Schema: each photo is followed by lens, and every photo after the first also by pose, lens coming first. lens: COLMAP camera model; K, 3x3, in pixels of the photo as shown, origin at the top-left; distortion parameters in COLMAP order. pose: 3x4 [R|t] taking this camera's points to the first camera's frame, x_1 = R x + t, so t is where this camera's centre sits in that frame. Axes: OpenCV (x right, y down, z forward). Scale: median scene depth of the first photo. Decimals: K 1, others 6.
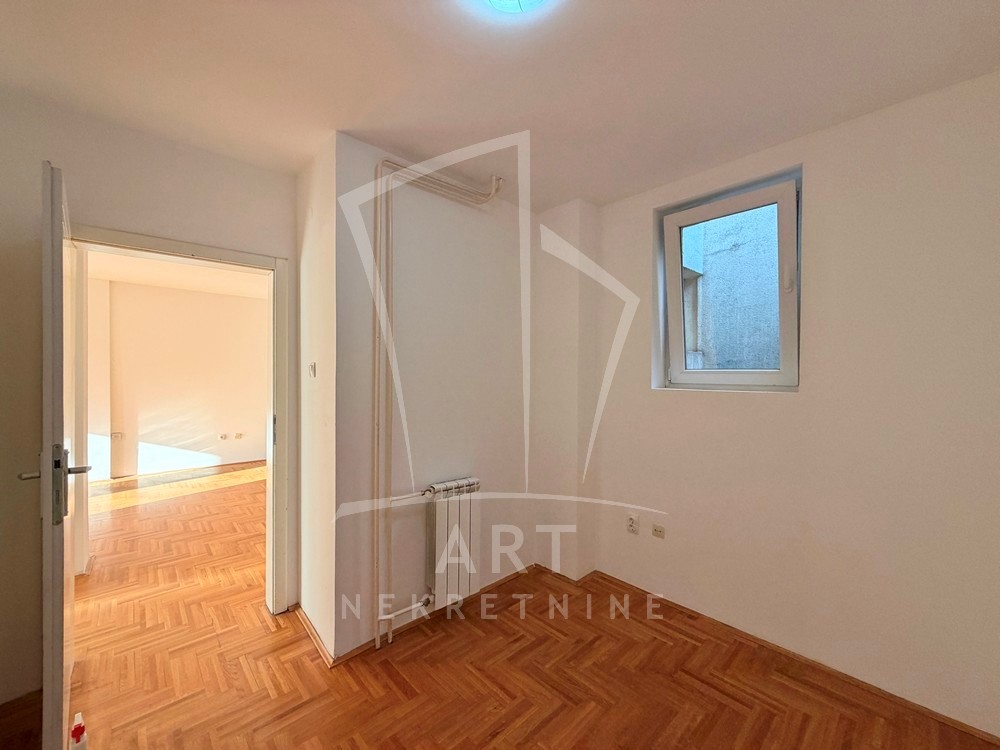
lens RADIAL K [[398.8, 0, 495.9], [0, 398.8, 376.1], [0, 0, 1]] dist [0.000228, 0.000011]
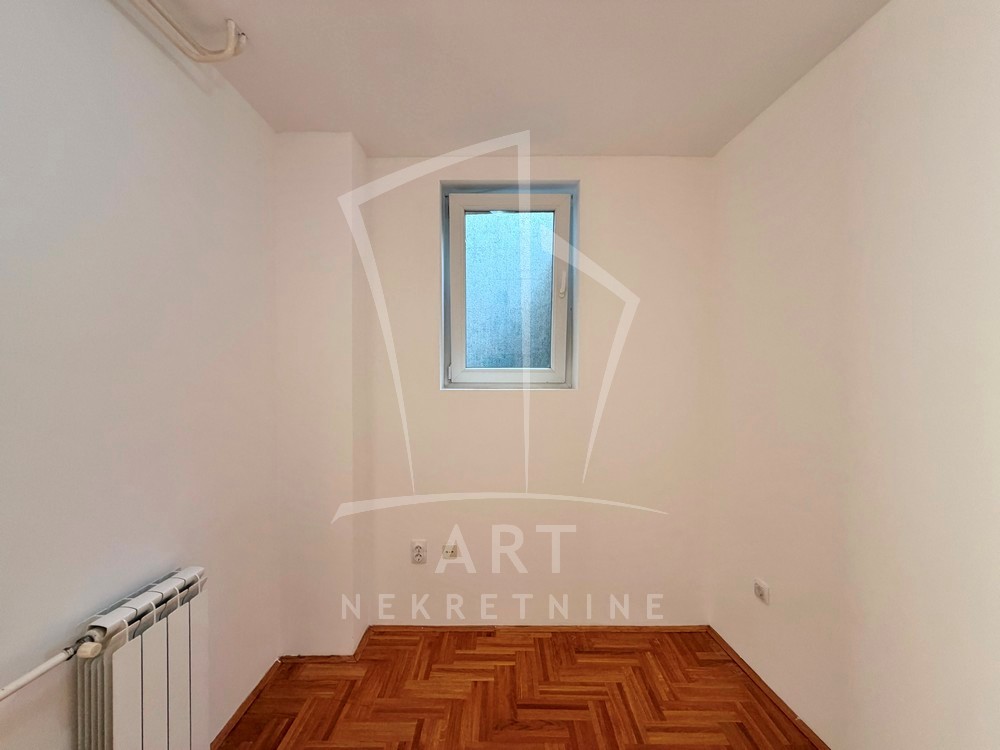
lens RADIAL K [[398.8, 0, 495.9], [0, 398.8, 376.1], [0, 0, 1]] dist [0.000228, 0.000011]
pose [[0.688950, -0.012330, 0.724704, -0.170218], [0.008835, 0.999924, 0.008614, -0.004855], [-0.724755, 0.000468, 0.689007, 0.359744]]
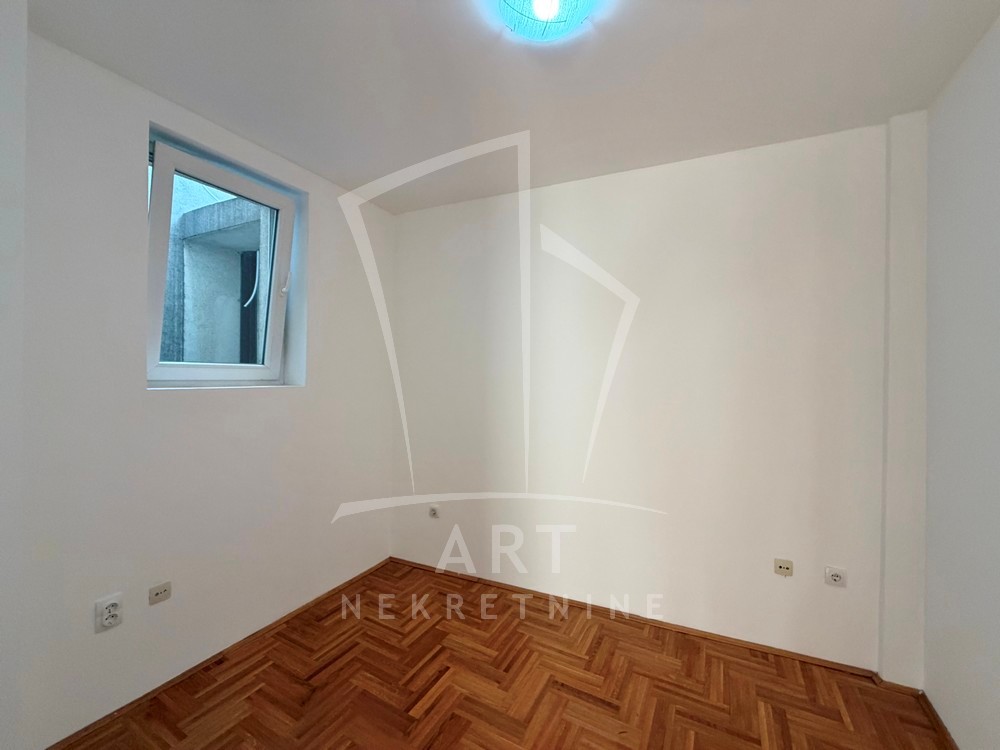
lens RADIAL K [[398.8, 0, 495.9], [0, 398.8, 376.1], [0, 0, 1]] dist [0.000228, 0.000011]
pose [[-0.310463, -0.012693, 0.950501, -0.482071], [-0.008474, 0.999908, 0.010586, -0.003010], [-0.950548, -0.004768, -0.310542, 0.736662]]
